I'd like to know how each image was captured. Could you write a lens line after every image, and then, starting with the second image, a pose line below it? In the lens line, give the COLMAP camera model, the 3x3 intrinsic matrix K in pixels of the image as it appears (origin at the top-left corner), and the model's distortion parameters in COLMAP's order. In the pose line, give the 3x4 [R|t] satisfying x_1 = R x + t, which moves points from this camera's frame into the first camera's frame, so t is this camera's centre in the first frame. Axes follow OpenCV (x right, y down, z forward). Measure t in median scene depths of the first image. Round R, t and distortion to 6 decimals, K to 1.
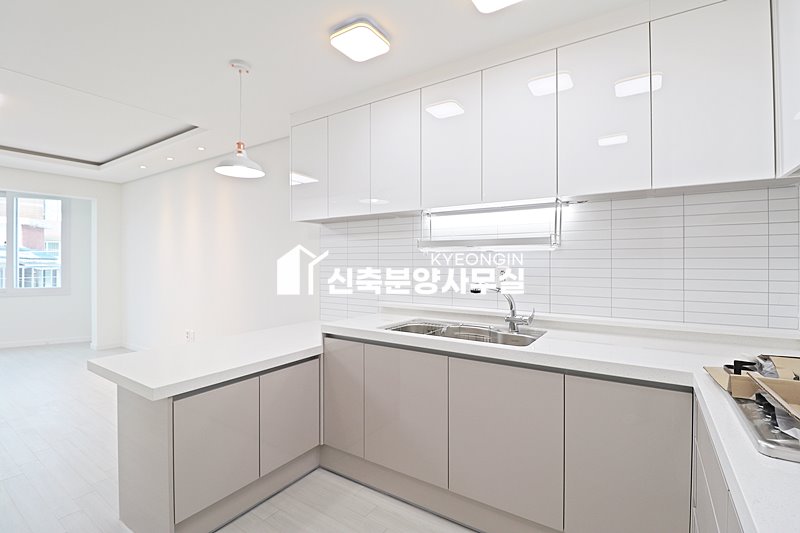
lens RADIAL K [[370.9, 0, 398.1], [0, 370.9, 262.9], [0, 0, 1]] dist [-0.002827, -0.009117]
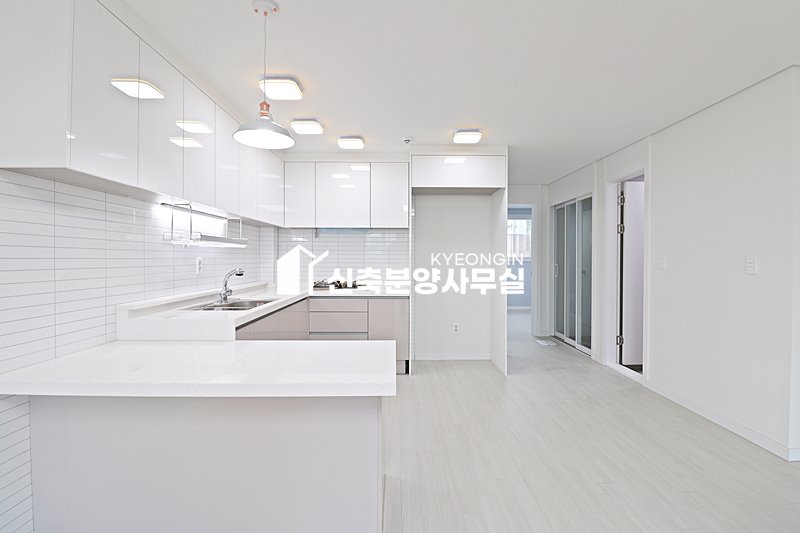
lens RADIAL K [[370.9, 0, 397.7], [0, 370.9, 261.5], [0, 0, 1]] dist [-0.002827, -0.009117]
pose [[-0.563013, -0.011521, 0.826368, -1.231424], [-0.005503, 0.999933, 0.010191, 0.006855], [-0.826430, 0.001190, -0.563038, 1.191579]]
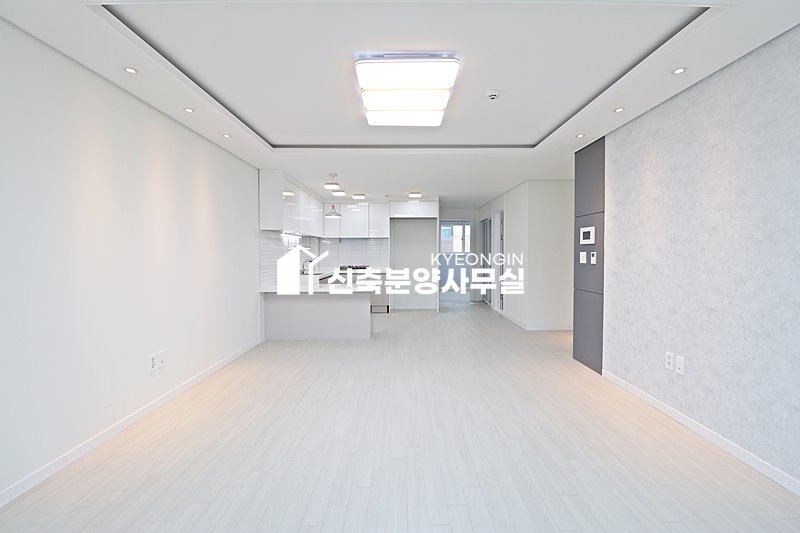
lens RADIAL K [[370.9, 0, 399.6], [0, 370.9, 263.6], [0, 0, 1]] dist [-0.002827, -0.009117]
pose [[-0.558951, -0.024819, 0.828829, -2.732810], [0.000530, 0.999541, 0.030288, -0.005578], [-0.829201, 0.017369, -0.558681, 2.005172]]
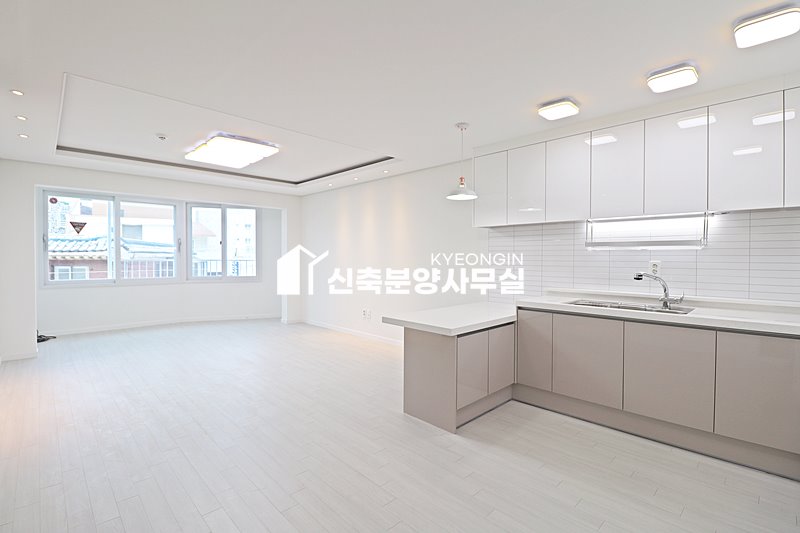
lens RADIAL K [[370.9, 0, 402.3], [0, 370.9, 263.6], [0, 0, 1]] dist [-0.002827, -0.009117]
pose [[0.979721, 0.004079, -0.200324, -0.350872], [-0.000512, 0.999840, 0.017855, -0.004297], [0.200365, -0.017391, 0.979567, -0.504042]]
